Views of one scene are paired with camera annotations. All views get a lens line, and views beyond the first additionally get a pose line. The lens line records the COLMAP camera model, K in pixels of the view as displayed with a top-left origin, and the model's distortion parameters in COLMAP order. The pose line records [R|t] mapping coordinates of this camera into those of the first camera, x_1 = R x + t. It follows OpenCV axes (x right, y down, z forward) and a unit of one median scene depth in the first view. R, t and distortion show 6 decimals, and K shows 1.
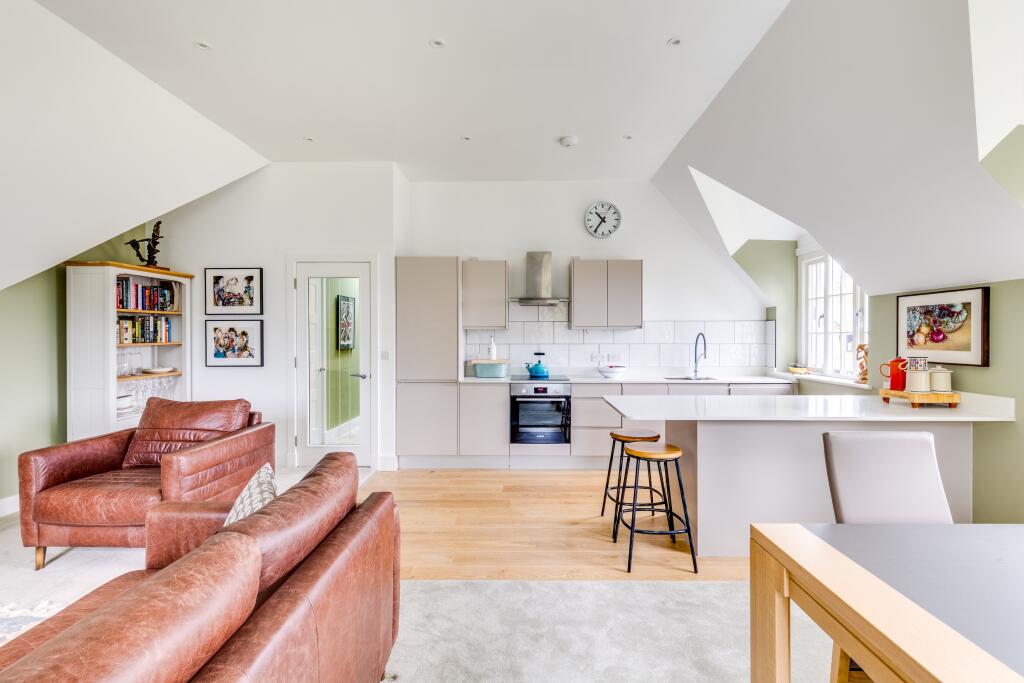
lens RADIAL K [[465.5, 0, 513.4], [0, 465.5, 341.0], [0, 0, 1]] dist [0.012498, -0.000959]
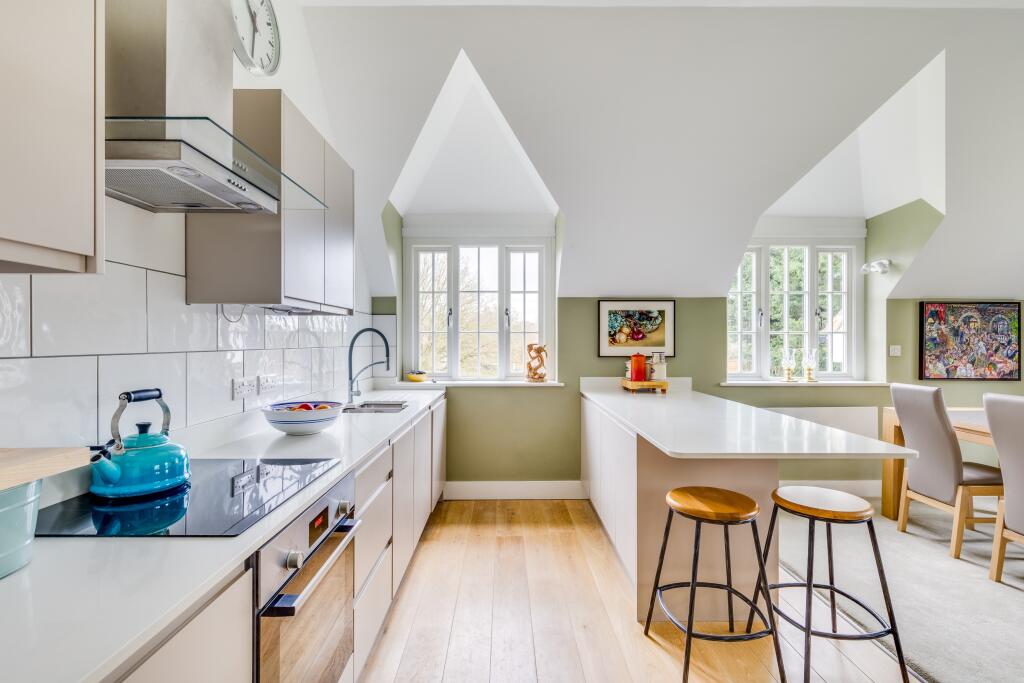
lens RADIAL K [[465.5, 0, 511.9], [0, 465.5, 340.1], [0, 0, 1]] dist [0.012498, -0.000959]
pose [[-0.037680, 0.007625, 0.999261, -0.212136], [0.011179, 0.999912, -0.007209, 0.004717], [-0.999227, 0.010899, -0.037762, 0.895156]]
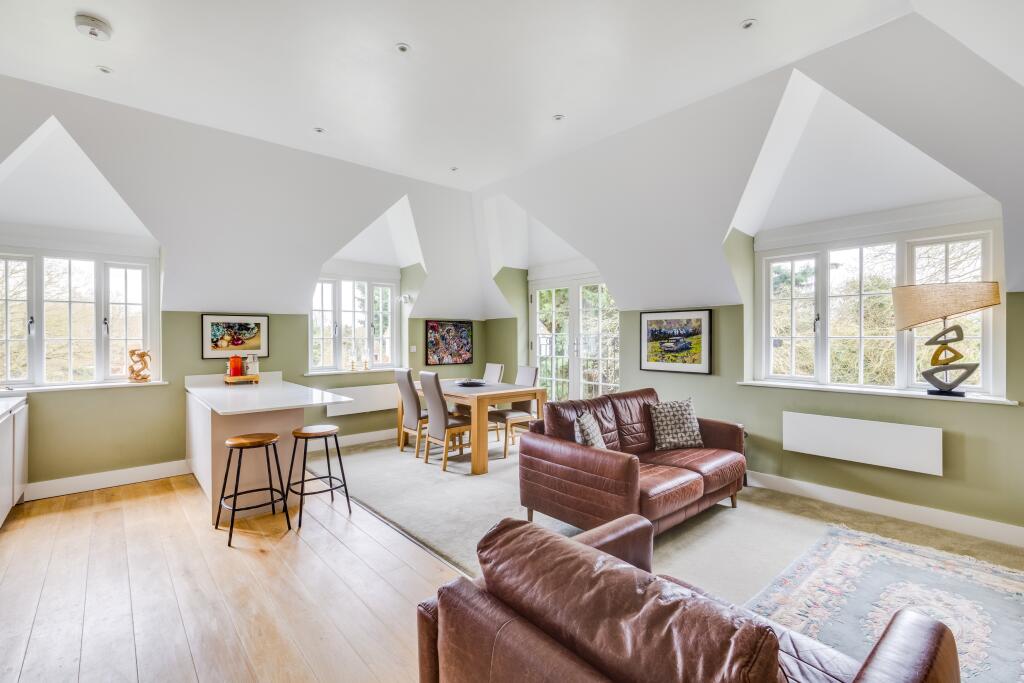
lens RADIAL K [[465.5, 0, 508.1], [0, 465.5, 337.3], [0, 0, 1]] dist [0.012498, -0.000959]
pose [[-0.665208, 0.005657, 0.746636, -0.624336], [0.016069, 0.999848, 0.006742, -0.013926], [-0.746485, 0.016482, -0.665198, 0.896114]]
